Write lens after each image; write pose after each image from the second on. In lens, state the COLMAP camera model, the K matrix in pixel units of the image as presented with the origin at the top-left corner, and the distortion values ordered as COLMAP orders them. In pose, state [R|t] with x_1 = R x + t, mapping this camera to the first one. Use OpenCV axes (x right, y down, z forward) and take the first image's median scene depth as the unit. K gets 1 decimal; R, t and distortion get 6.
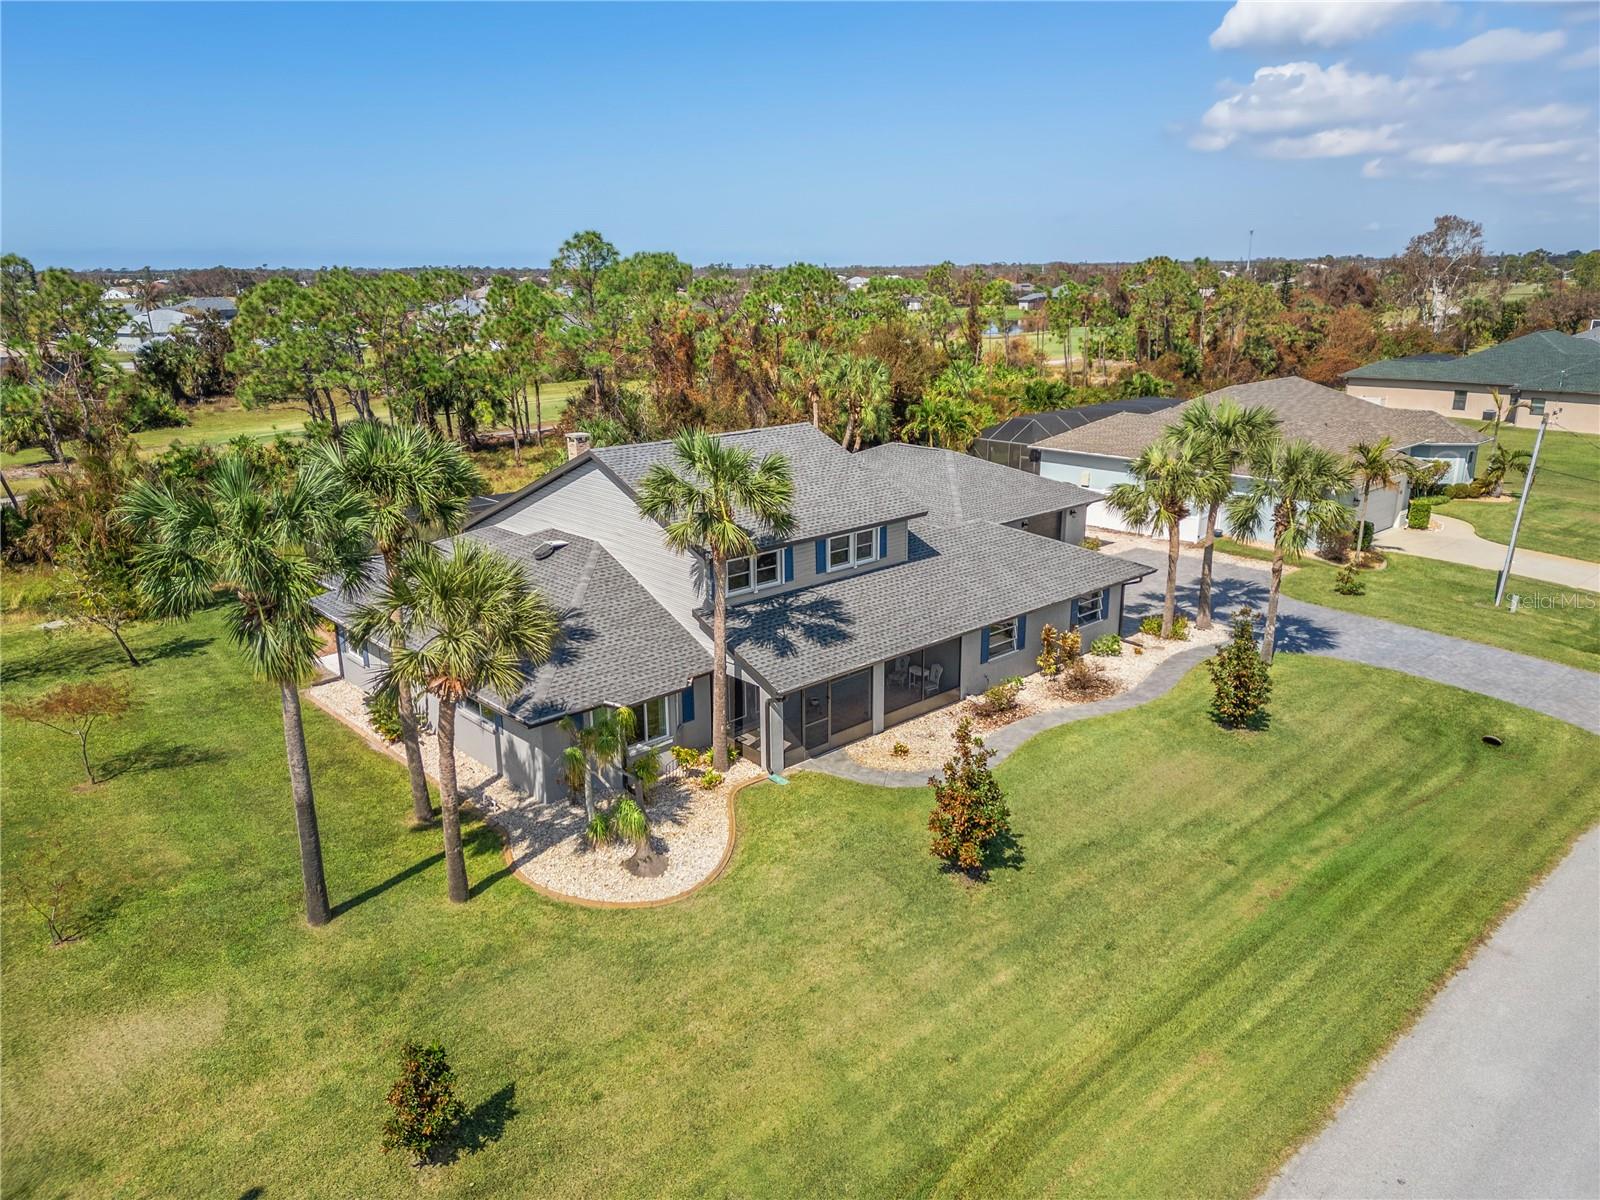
lens RADIAL K [[1123.9, 0, 800.0], [0, 1123.9, 600.0], [0, 0, 1]] dist [0.097873, -0.110568]
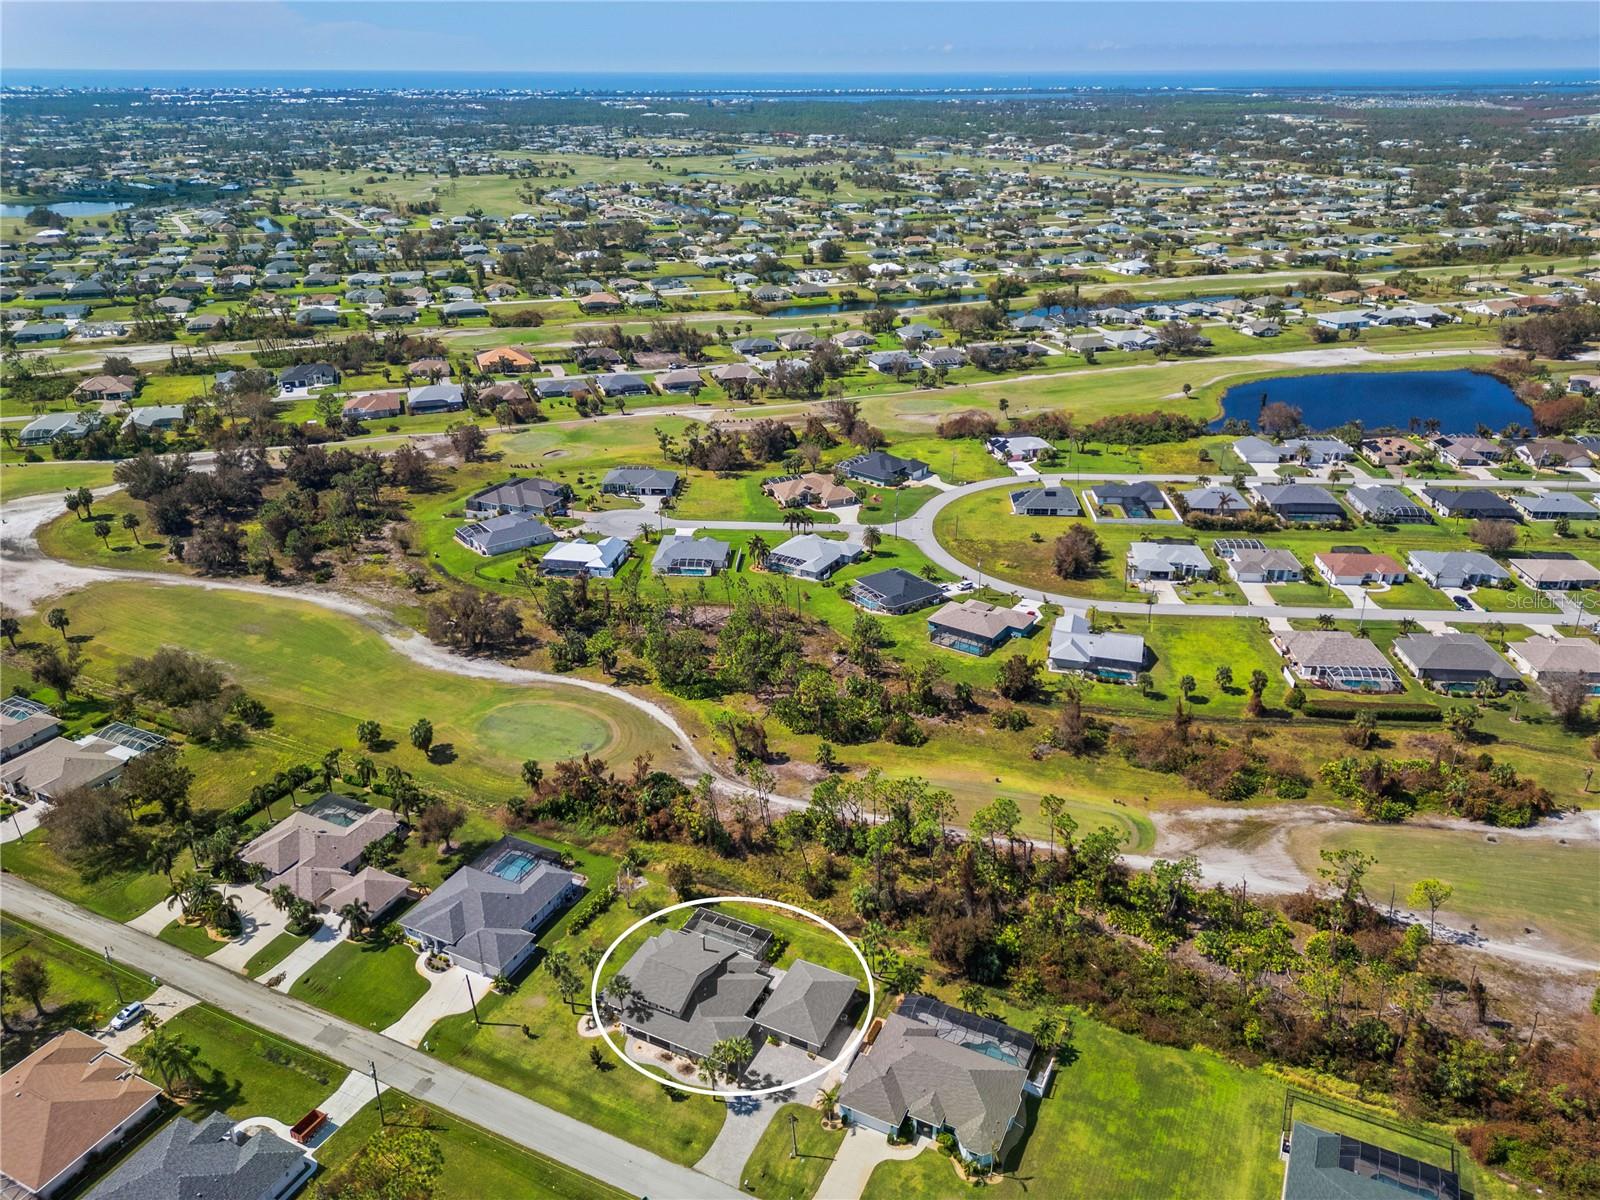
lens RADIAL K [[1136.4, 0, 800.0], [0, 1136.4, 600.0], [0, 0, 1]] dist [0.074042, -0.070822]
pose [[0.371136, 0.396286, -0.839771, 4.028136], [-0.265740, 0.911865, 0.312864, -3.629640], [0.889742, 0.107045, 0.443735, -0.914627]]
